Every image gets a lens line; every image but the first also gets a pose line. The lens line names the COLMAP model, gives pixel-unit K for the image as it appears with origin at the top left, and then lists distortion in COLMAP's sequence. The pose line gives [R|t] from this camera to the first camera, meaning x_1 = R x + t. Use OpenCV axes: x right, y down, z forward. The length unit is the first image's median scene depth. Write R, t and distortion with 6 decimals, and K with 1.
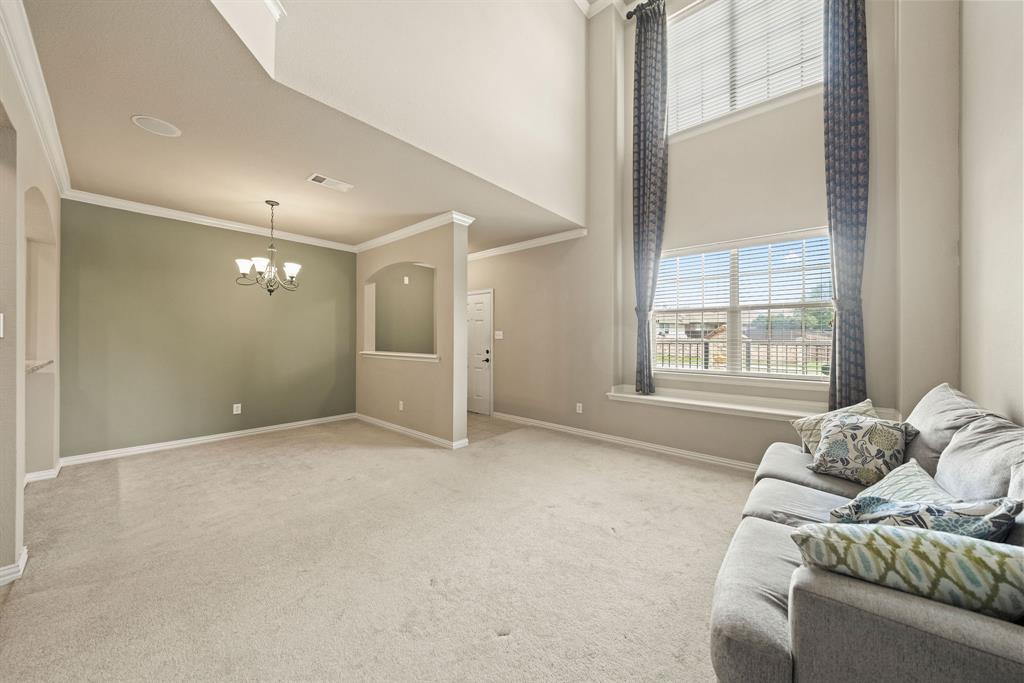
lens RADIAL K [[352.7, 0, 512.3], [0, 352.7, 338.0], [0, 0, 1]] dist [-0.001041, -0.000068]
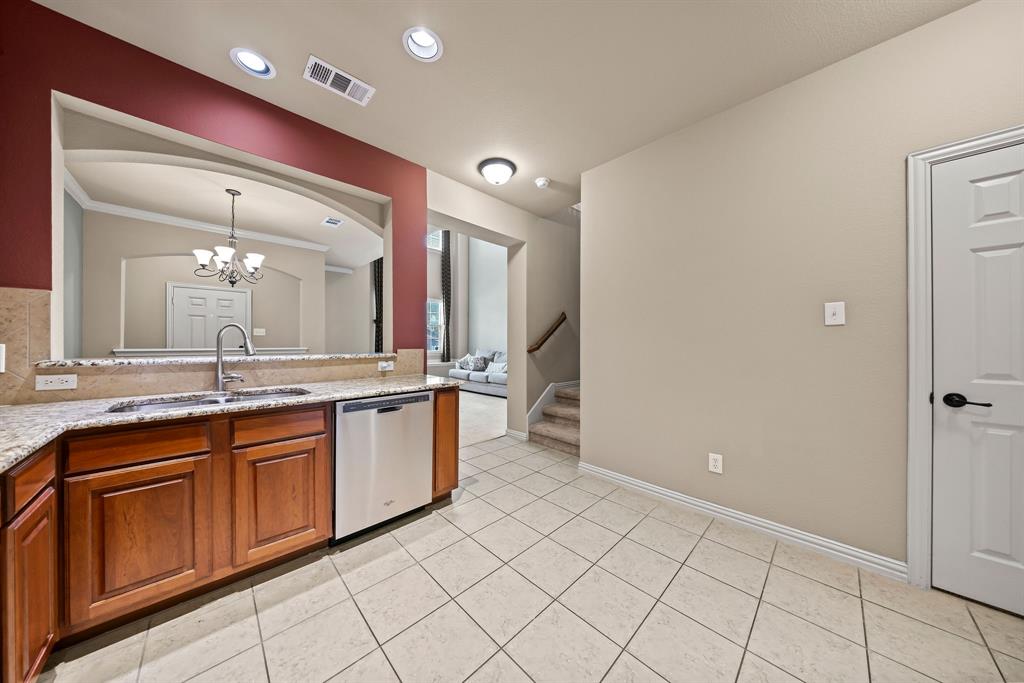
lens RADIAL K [[316.8, 0, 512.0], [0, 316.8, 341.5], [0, 0, 1]] dist [-0.006085, -0.000059]
pose [[0.077764, -0.002178, 0.996969, -1.392318], [-0.004452, 0.999987, 0.002532, 0.021530], [-0.996962, -0.004635, 0.077753, 0.150516]]
